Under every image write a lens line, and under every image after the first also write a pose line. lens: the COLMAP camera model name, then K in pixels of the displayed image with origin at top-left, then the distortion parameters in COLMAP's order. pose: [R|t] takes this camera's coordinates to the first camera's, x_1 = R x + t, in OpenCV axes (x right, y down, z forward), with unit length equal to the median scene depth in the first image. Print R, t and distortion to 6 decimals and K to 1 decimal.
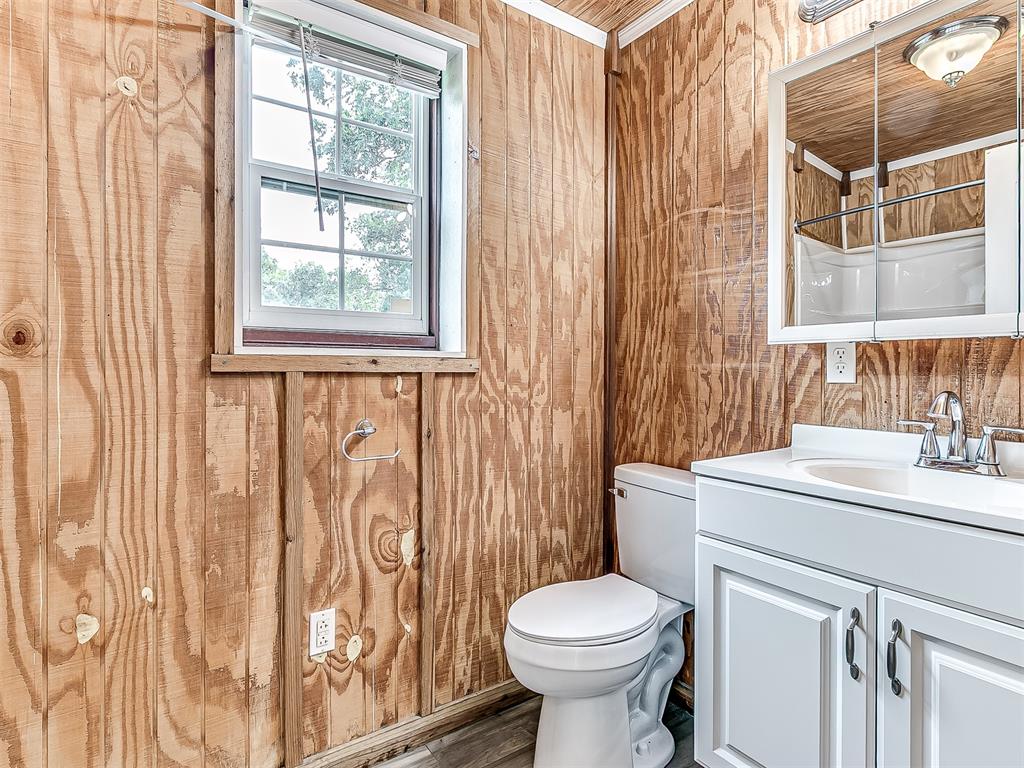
lens RADIAL K [[568.1, 0, 512.7], [0, 568.1, 374.6], [0, 0, 1]] dist [0.010129, -0.002795]
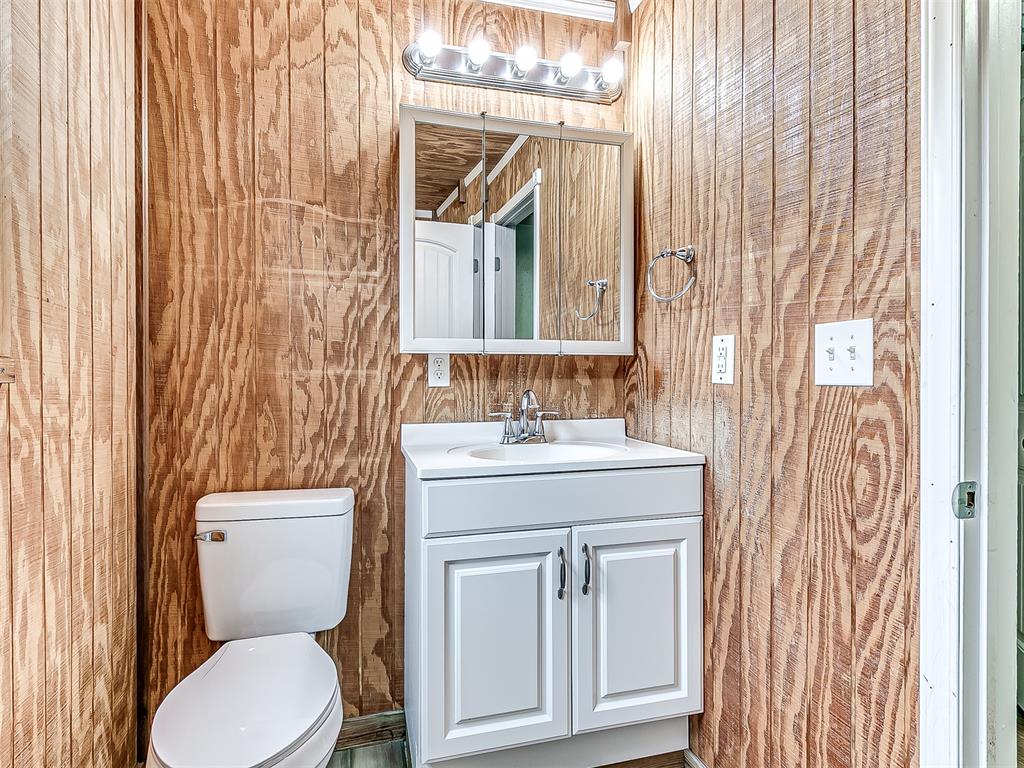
lens RADIAL K [[530.9, 0, 511.6], [0, 530.9, 381.9], [0, 0, 1]] dist [0.008389, 0.000617]
pose [[0.326204, -0.013114, 0.945209, -0.367740], [0.013932, 0.999862, 0.009064, -0.003182], [-0.945197, 0.010212, 0.326341, 0.390016]]
